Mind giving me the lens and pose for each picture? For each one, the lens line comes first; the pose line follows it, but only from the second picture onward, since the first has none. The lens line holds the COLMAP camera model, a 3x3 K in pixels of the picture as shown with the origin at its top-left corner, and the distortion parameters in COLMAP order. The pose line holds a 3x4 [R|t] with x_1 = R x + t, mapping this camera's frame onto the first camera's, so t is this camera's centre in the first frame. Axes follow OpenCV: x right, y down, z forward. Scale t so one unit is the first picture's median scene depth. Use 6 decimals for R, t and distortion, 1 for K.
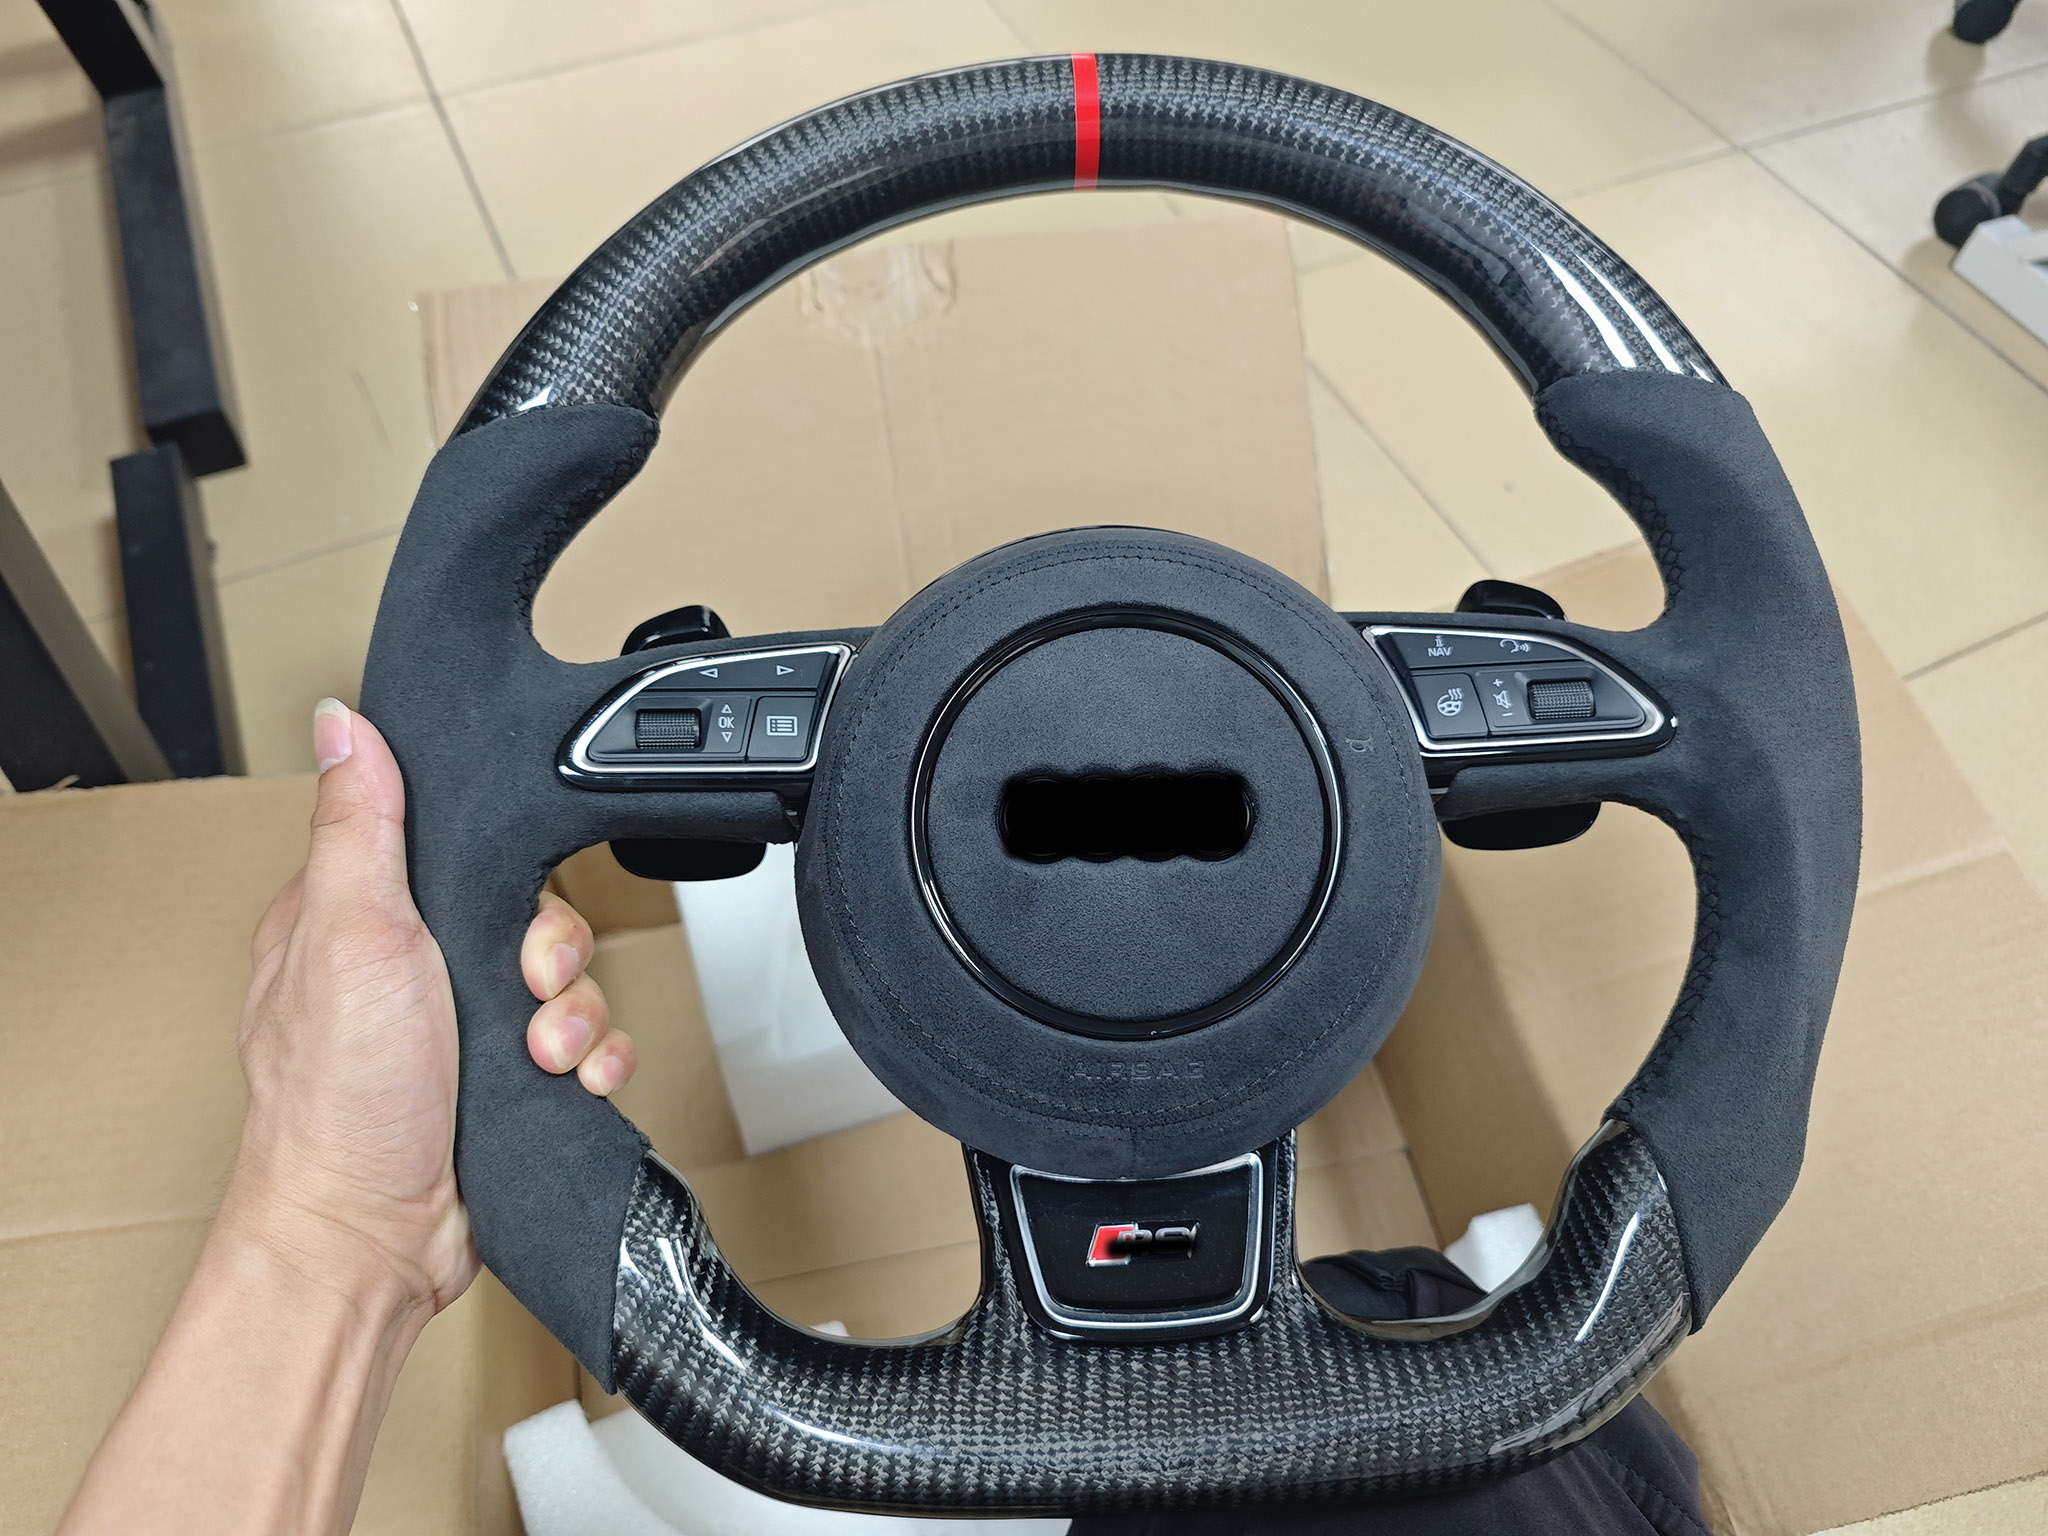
lens RADIAL K [[1394.8, 0, 1024.0], [0, 1394.8, 768.0], [0, 0, 1]] dist [-0.031304, -0.000287]
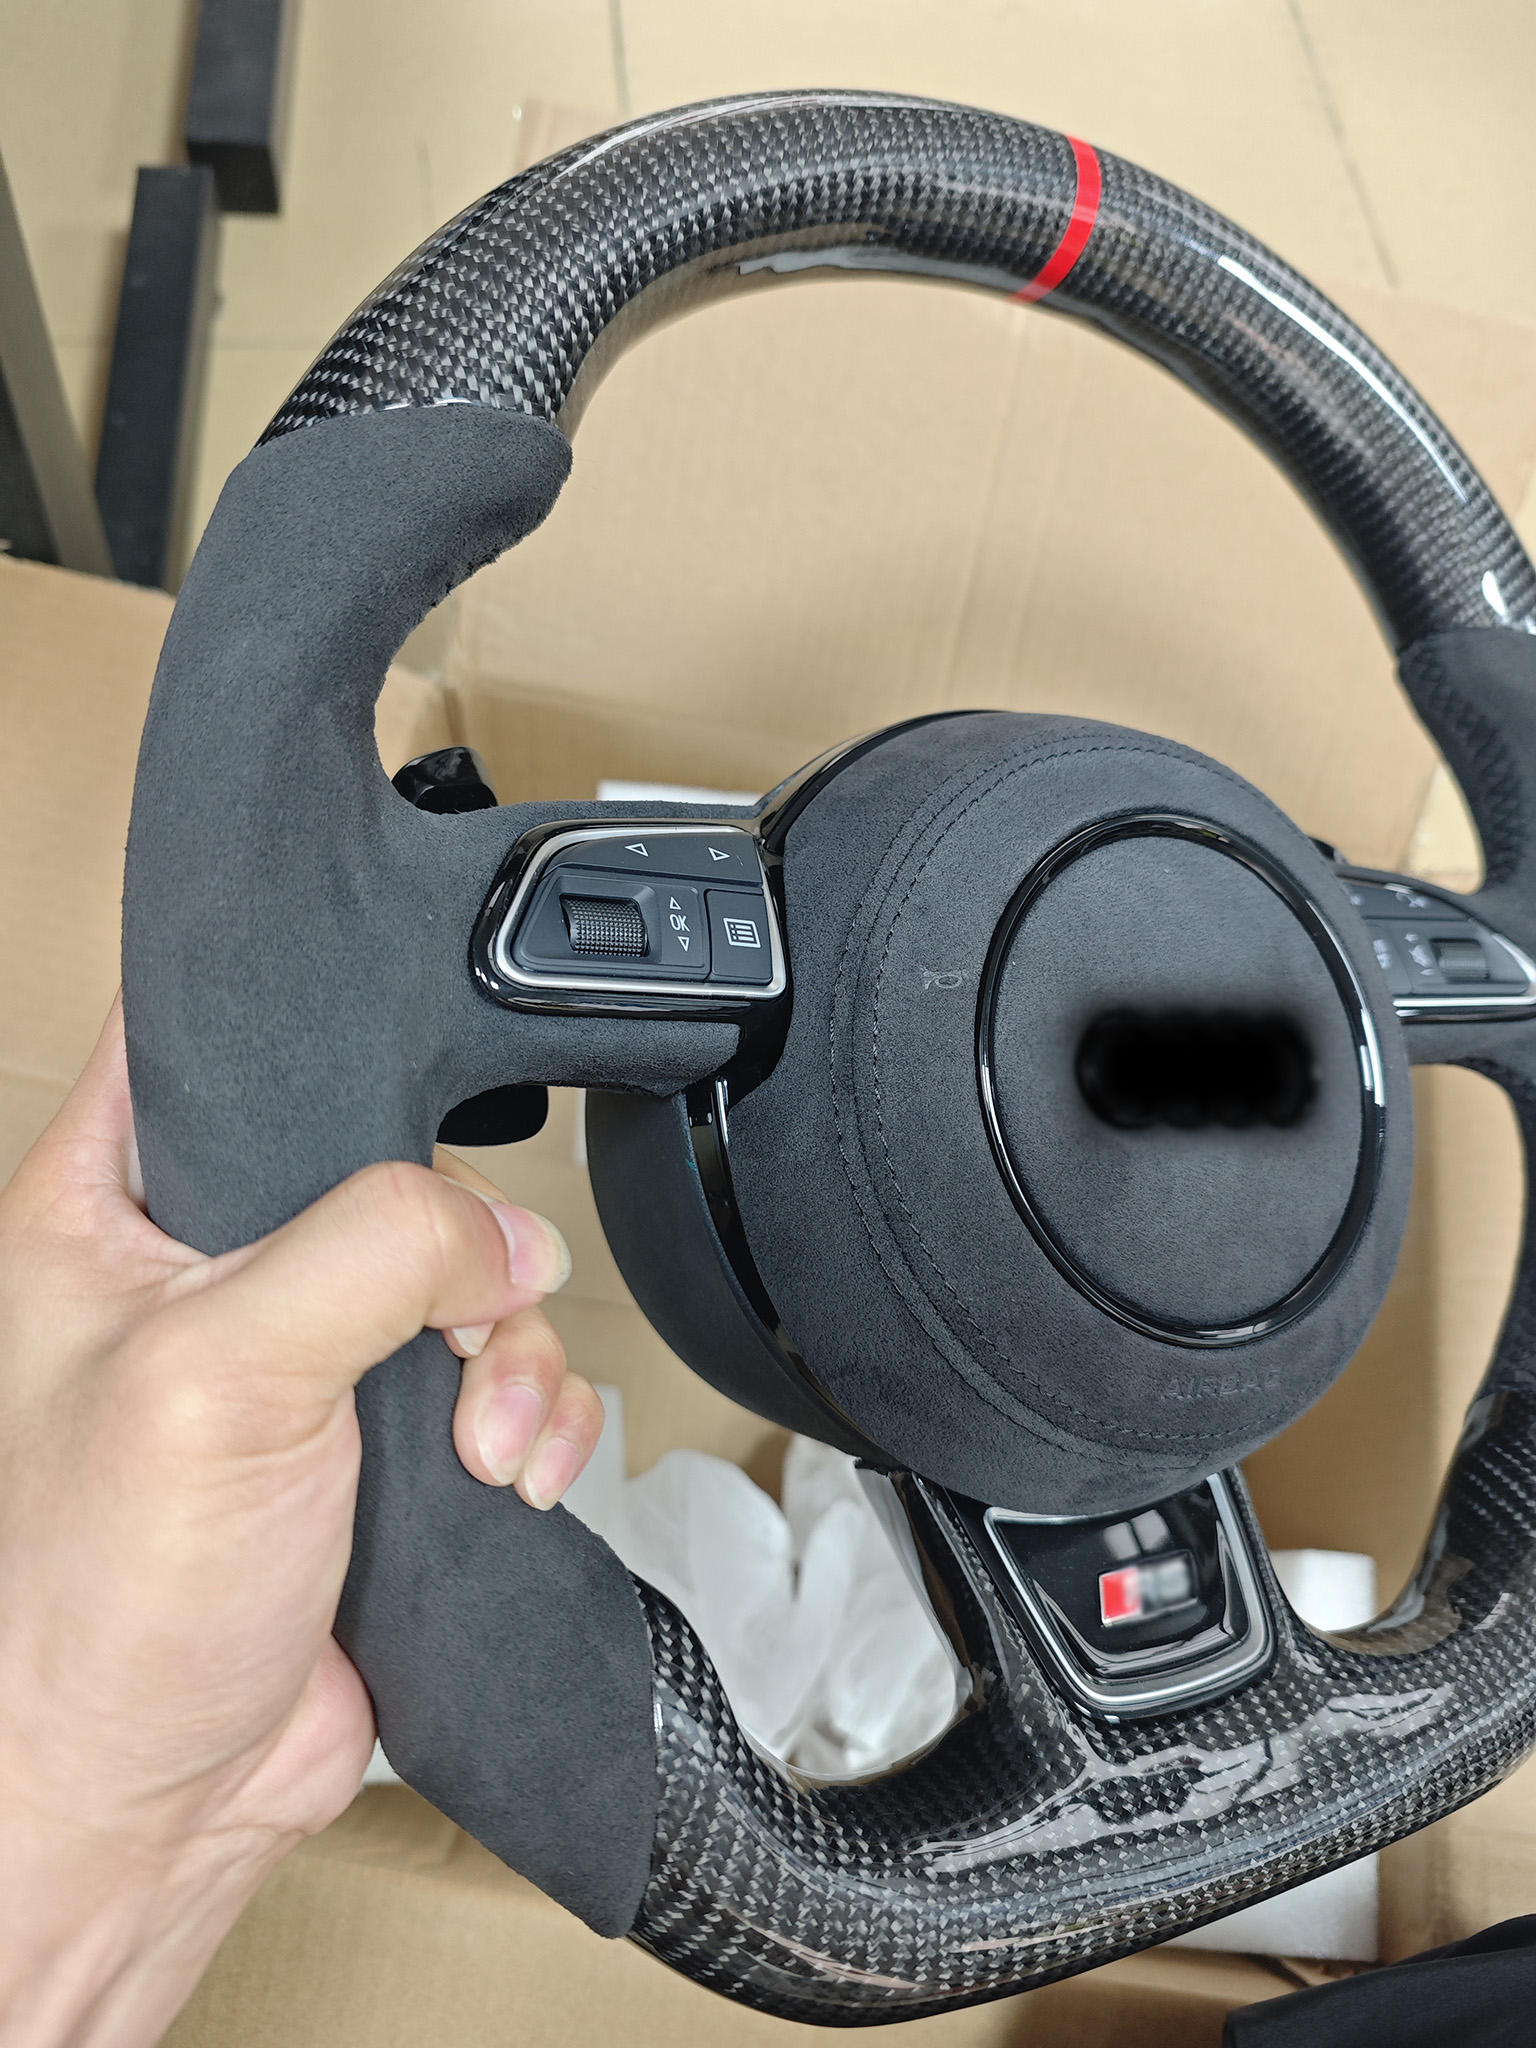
lens RADIAL K [[1383.9, 0, 768.0], [0, 1383.9, 1024.0], [0, 0, 1]] dist [0.004311, 0.000759]
pose [[0.912580, 0.034591, 0.407433, -0.453465], [-0.040789, 0.999146, 0.006534, 0.011774], [-0.406859, -0.022582, 0.913212, 0.344426]]
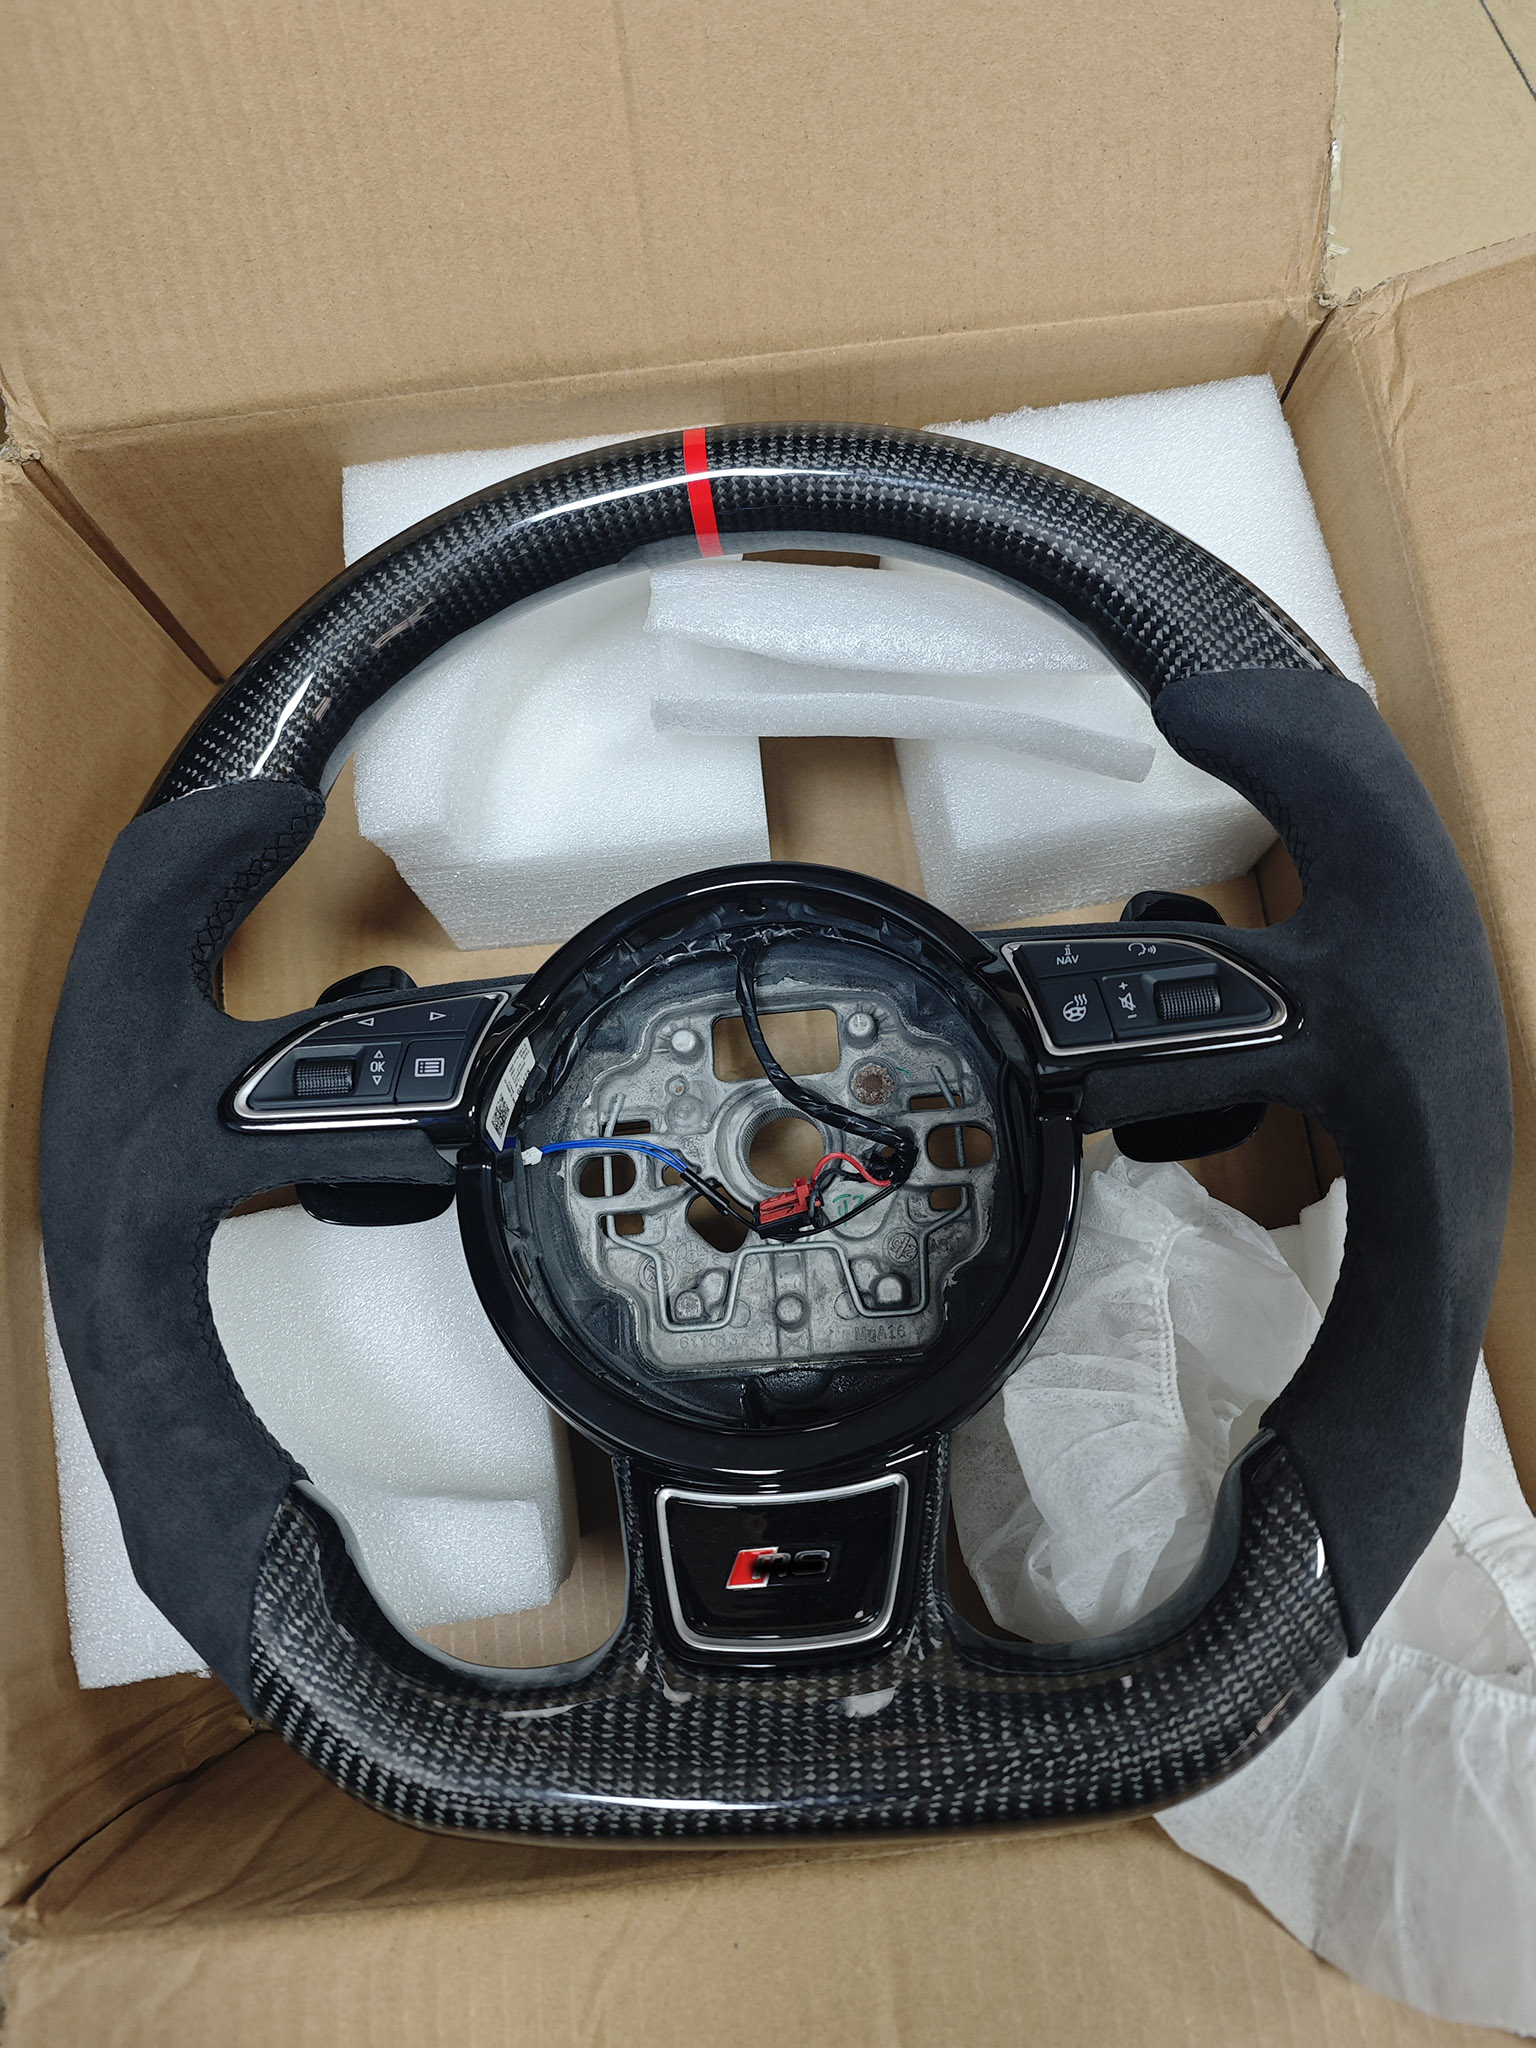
lens RADIAL K [[1383.9, 0, 768.0], [0, 1383.9, 1024.0], [0, 0, 1]] dist [0.004311, 0.000759]
pose [[0.992750, -0.057597, -0.105496, 0.193828], [0.047993, 0.994655, -0.091421, 0.045400], [0.110198, 0.085695, 0.990208, -0.013129]]
